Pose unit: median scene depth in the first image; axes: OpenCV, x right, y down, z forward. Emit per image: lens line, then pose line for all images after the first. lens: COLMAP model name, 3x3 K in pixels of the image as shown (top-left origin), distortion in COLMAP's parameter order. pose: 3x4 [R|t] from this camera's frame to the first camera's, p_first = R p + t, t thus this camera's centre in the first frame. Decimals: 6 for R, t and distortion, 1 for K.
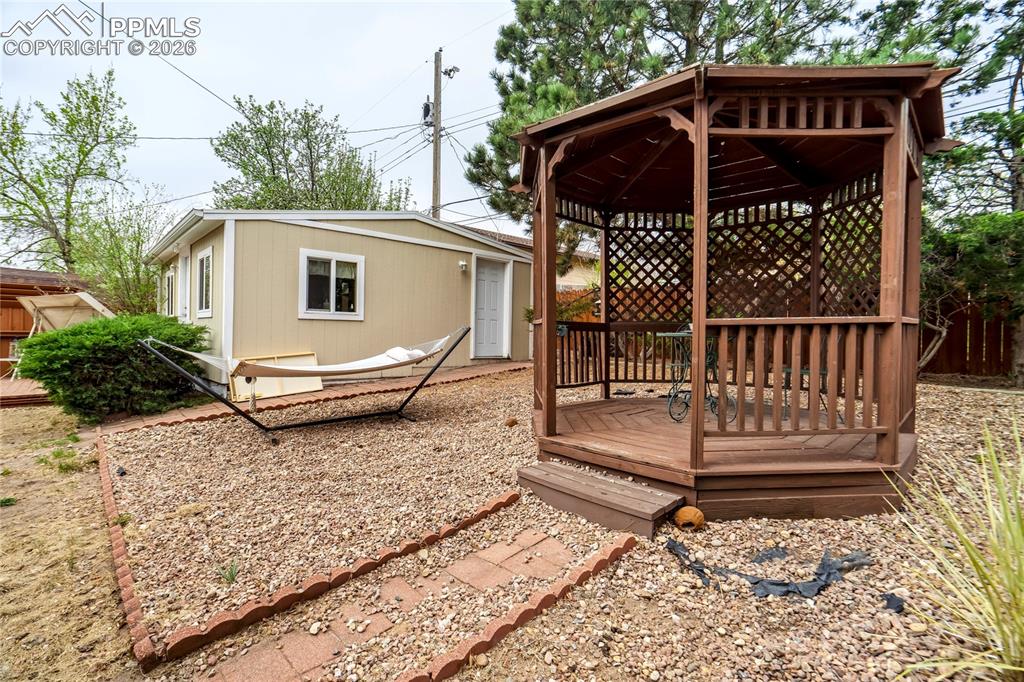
lens RADIAL K [[487.2, 0, 503.0], [0, 487.2, 336.8], [0, 0, 1]] dist [-0.005227, 0.002702]
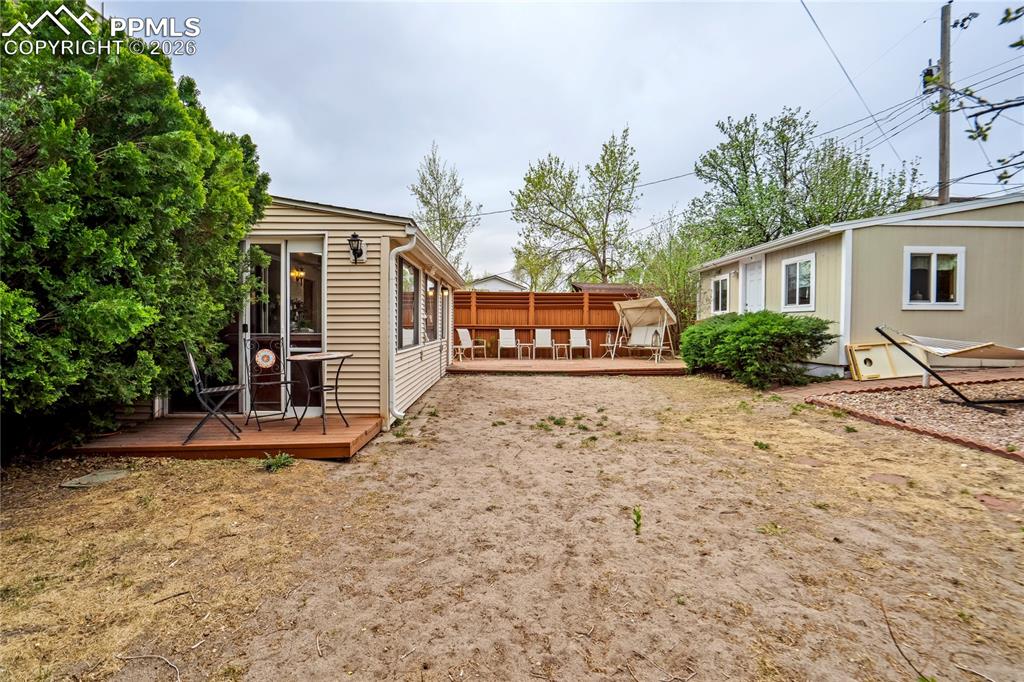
lens RADIAL K [[487.2, 0, 512.1], [0, 487.2, 335.6], [0, 0, 1]] dist [-0.005227, 0.002702]
pose [[0.758624, 0.003868, -0.651518, -0.273007], [-0.000994, 0.999988, 0.004780, 0.012605], [0.651528, -0.002979, 0.758618, -0.311183]]
